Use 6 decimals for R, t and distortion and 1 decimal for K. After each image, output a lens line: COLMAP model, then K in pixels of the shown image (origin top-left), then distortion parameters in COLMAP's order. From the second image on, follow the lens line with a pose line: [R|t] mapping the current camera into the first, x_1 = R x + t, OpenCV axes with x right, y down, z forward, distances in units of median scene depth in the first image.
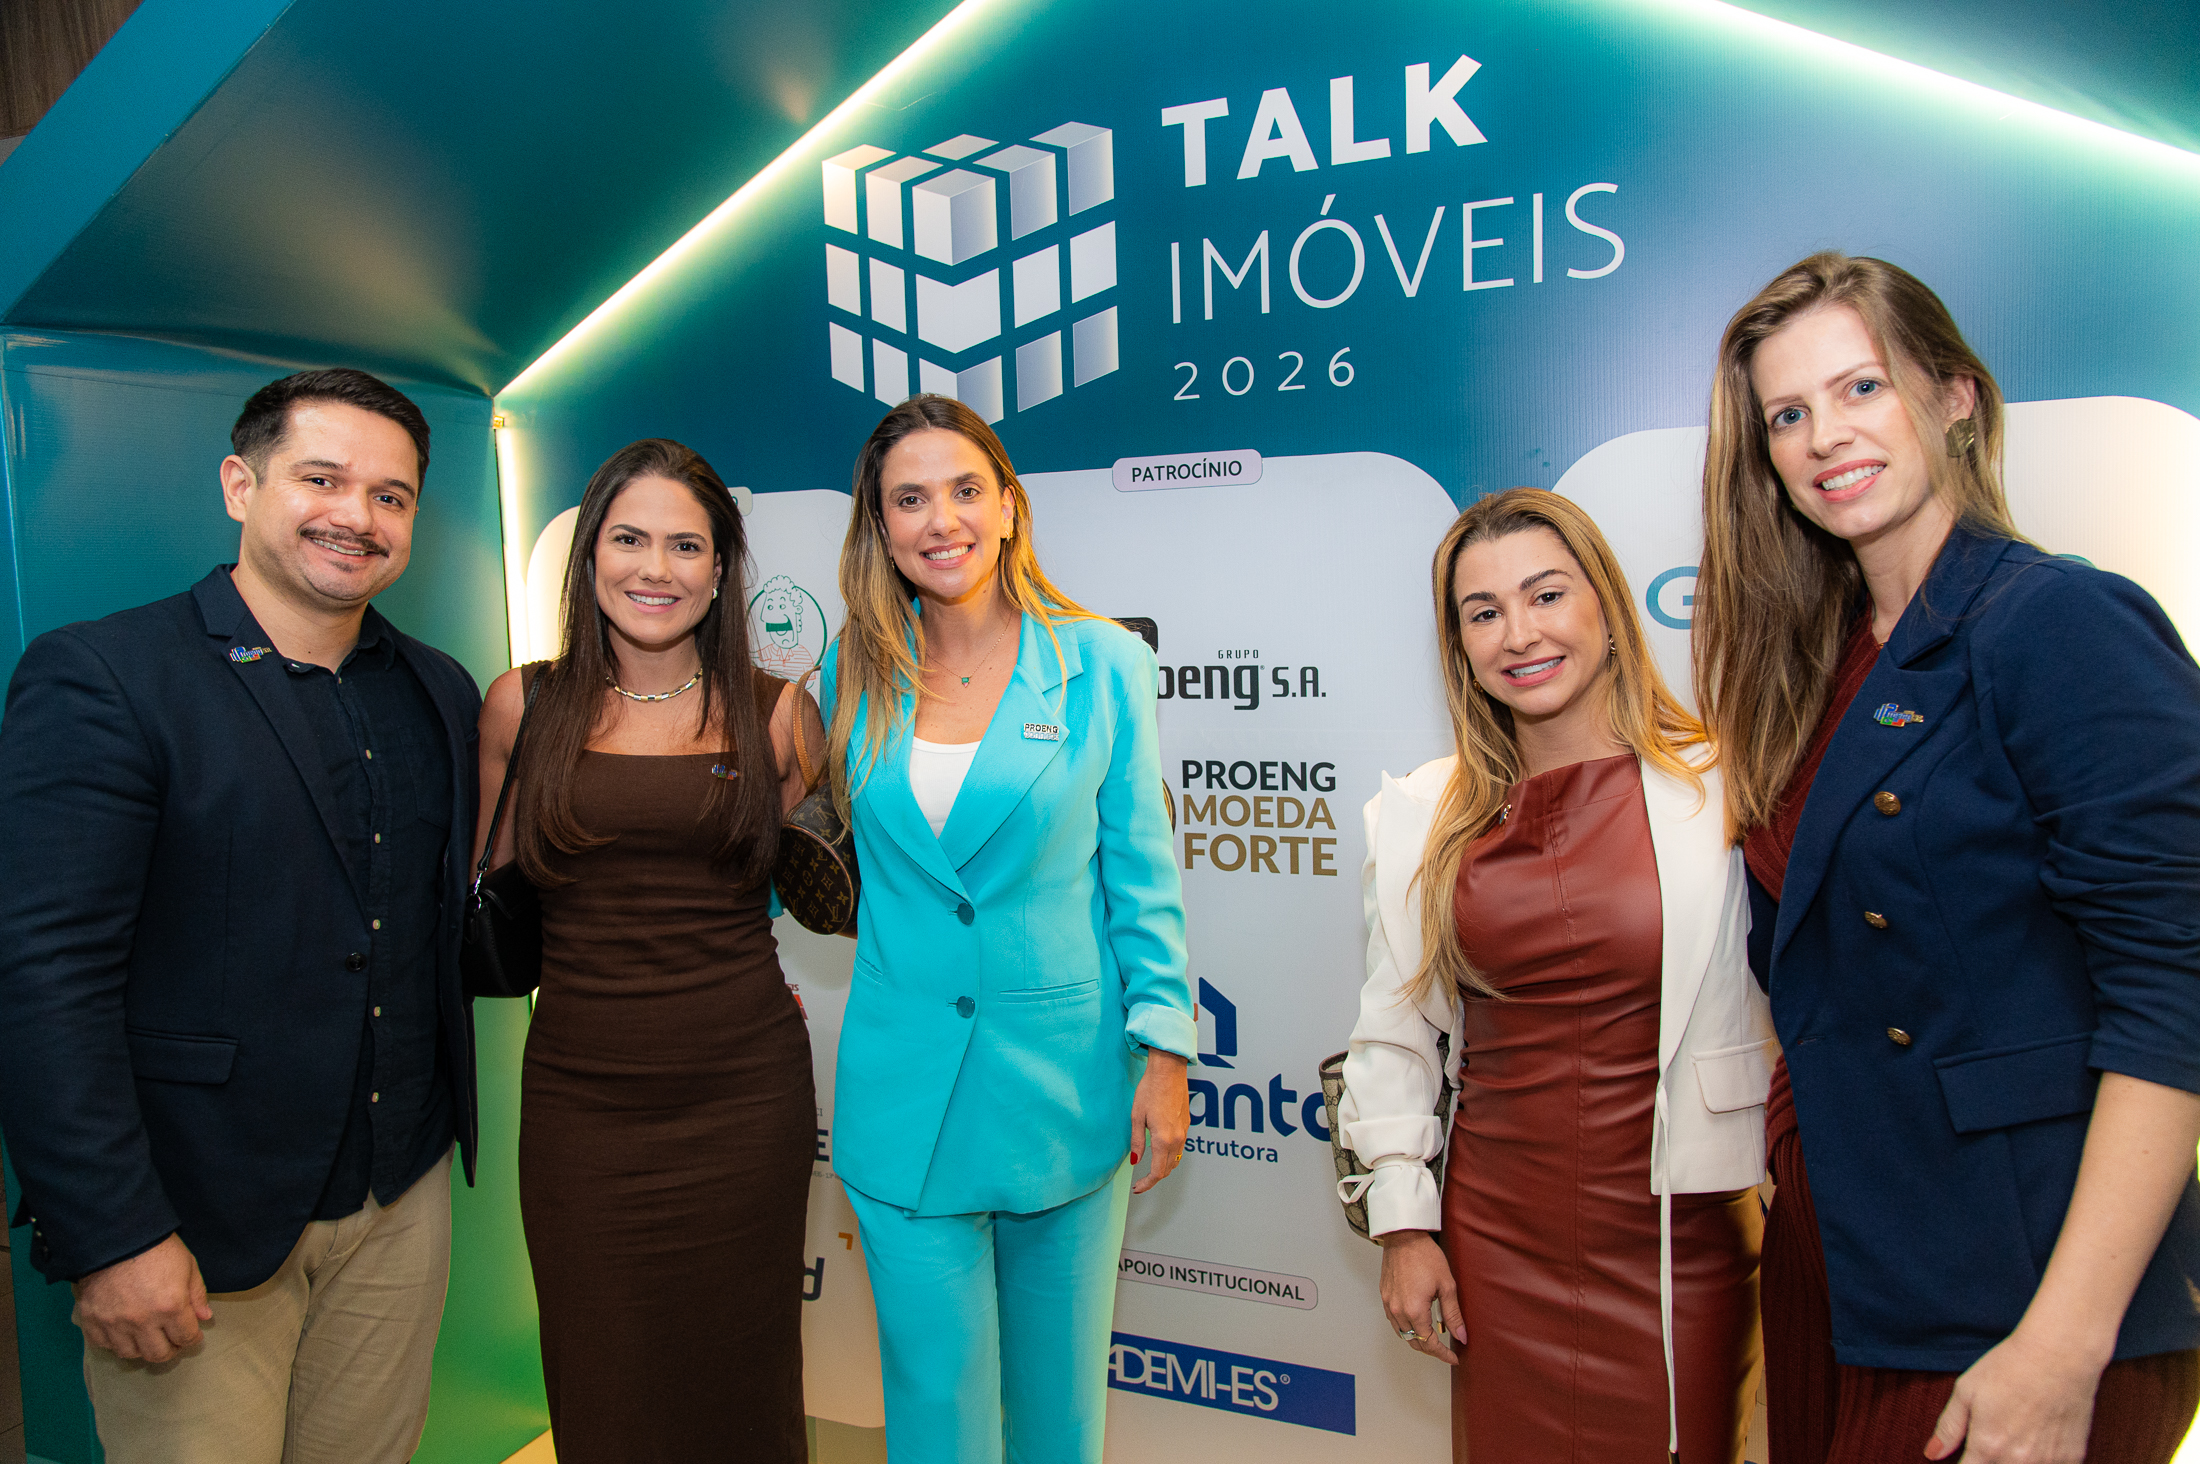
lens RADIAL K [[1641.8, 0, 1074.0], [0, 1641.8, 701.3], [0, 0, 1]] dist [0.075723, -0.016828]
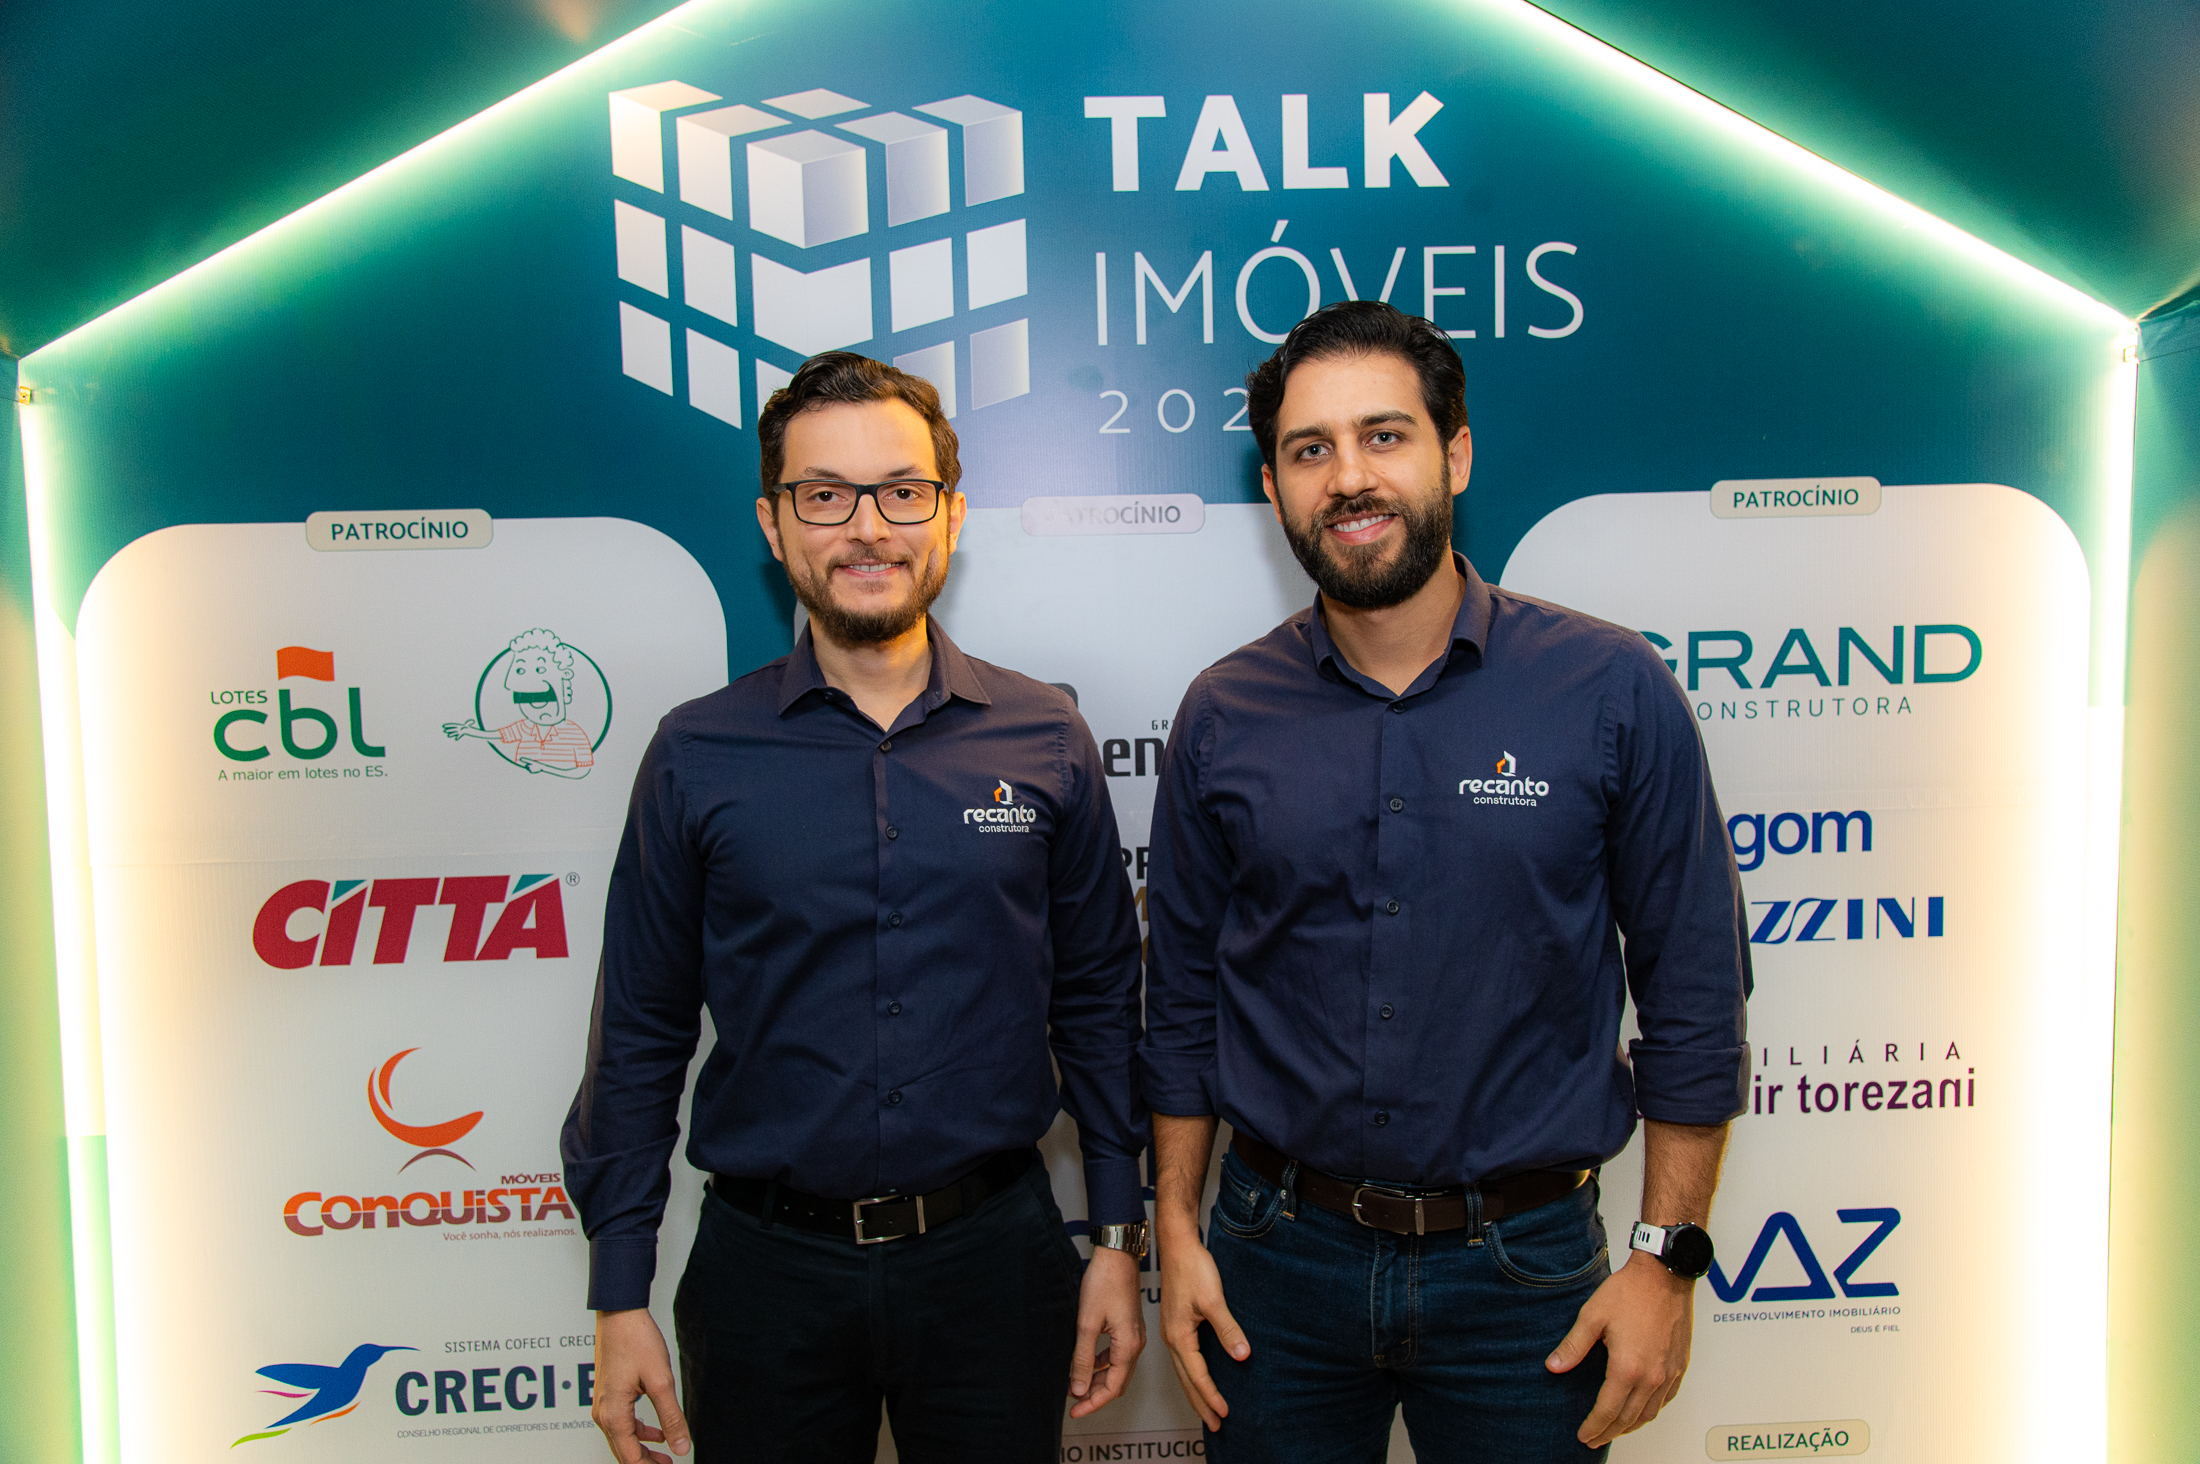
lens RADIAL K [[1641.8, 0, 1104.1], [0, 1641.8, 725.8], [0, 0, 1]] dist [0.075723, -0.016828]
pose [[0.883815, -0.013842, 0.467633, -0.344448], [0.025512, 0.999501, -0.018632, -0.012626], [-0.467141, 0.028398, 0.883727, 0.236294]]
